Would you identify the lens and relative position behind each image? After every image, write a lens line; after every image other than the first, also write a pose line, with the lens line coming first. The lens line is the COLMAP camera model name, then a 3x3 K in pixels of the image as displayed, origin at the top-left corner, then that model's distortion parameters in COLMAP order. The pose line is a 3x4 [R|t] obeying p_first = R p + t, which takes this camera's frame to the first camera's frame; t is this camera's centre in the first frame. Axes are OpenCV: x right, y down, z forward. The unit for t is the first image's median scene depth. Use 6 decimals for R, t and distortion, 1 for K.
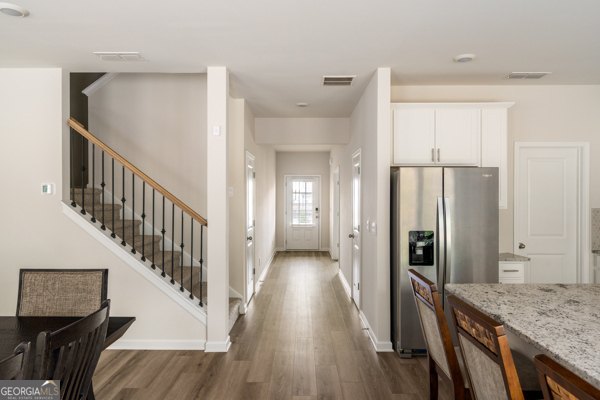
lens RADIAL K [[398.5, 0, 300.2], [0, 398.5, 199.1], [0, 0, 1]] dist [0.007205, 0.002137]
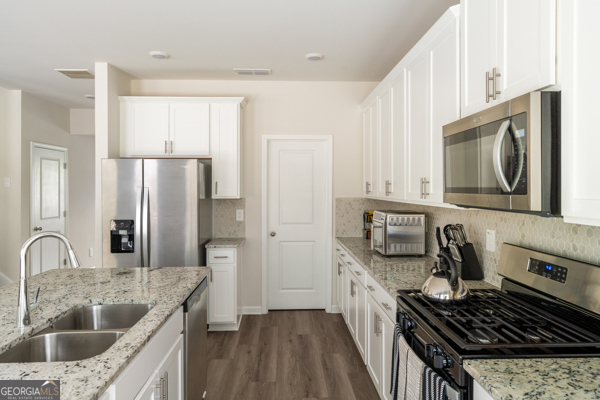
lens RADIAL K [[398.5, 0, 296.6], [0, 398.5, 187.8], [0, 0, 1]] dist [0.007205, 0.002137]
pose [[0.999002, -0.001482, 0.044651, 0.623430], [0.001660, 0.999991, -0.003942, 0.001042], [-0.044645, 0.004013, 0.998995, -0.054339]]
